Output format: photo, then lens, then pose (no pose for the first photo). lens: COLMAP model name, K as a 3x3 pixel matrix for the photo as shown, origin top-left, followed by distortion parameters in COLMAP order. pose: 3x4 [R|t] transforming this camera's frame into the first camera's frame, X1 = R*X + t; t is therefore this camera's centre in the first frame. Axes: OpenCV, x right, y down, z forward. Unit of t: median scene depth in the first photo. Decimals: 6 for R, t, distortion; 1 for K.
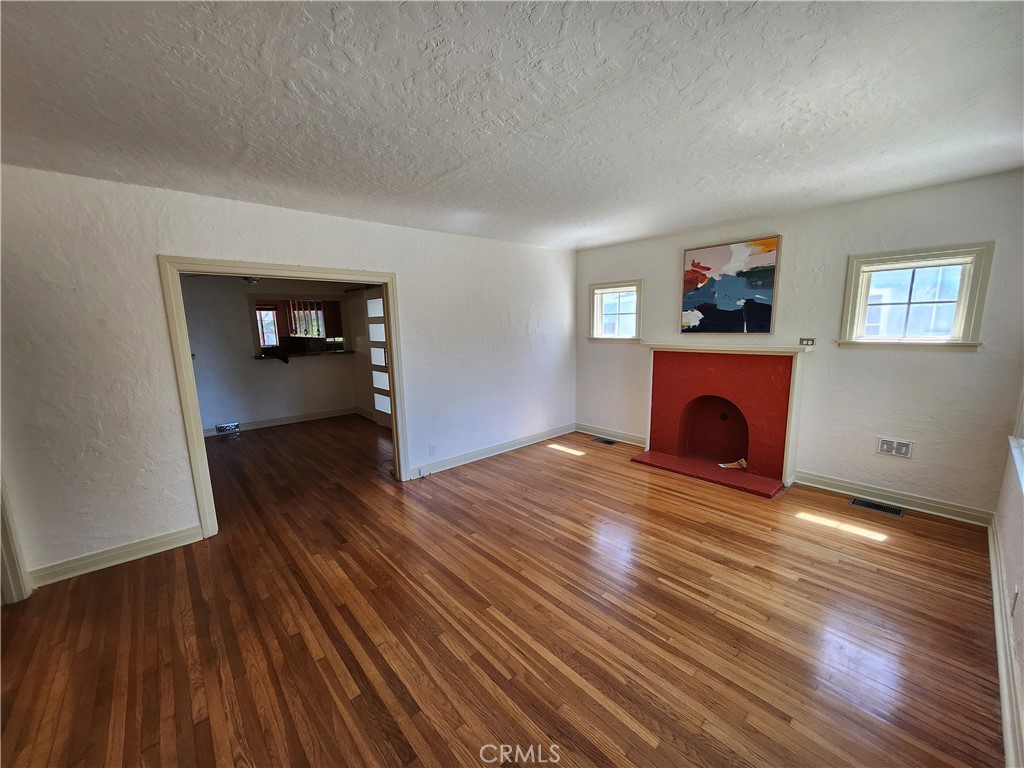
lens RADIAL K [[401.6, 0, 514.3], [0, 401.6, 393.6], [0, 0, 1]] dist [-0.000334, -0.000017]
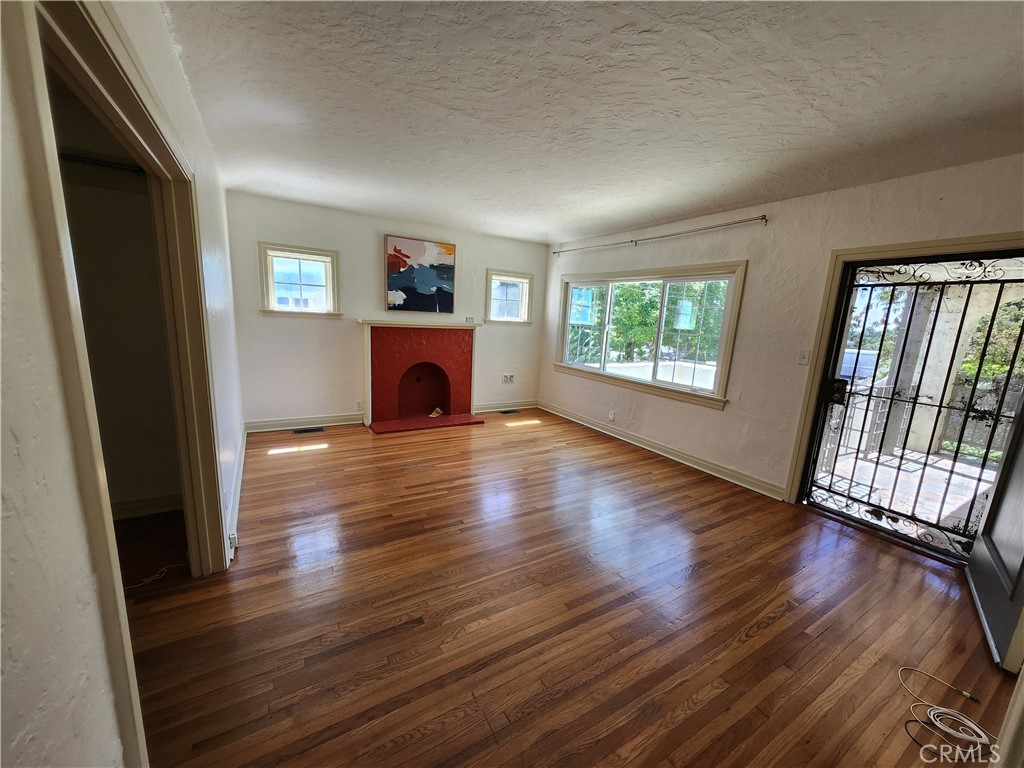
lens RADIAL K [[401.6, 0, 514.3], [0, 401.6, 393.6], [0, 0, 1]] dist [-0.000334, -0.000017]
pose [[0.180687, -0.160763, 0.970313, -0.730126], [0.110069, 0.983659, 0.142478, -0.049561], [-0.977362, 0.081058, 0.195430, 0.525187]]
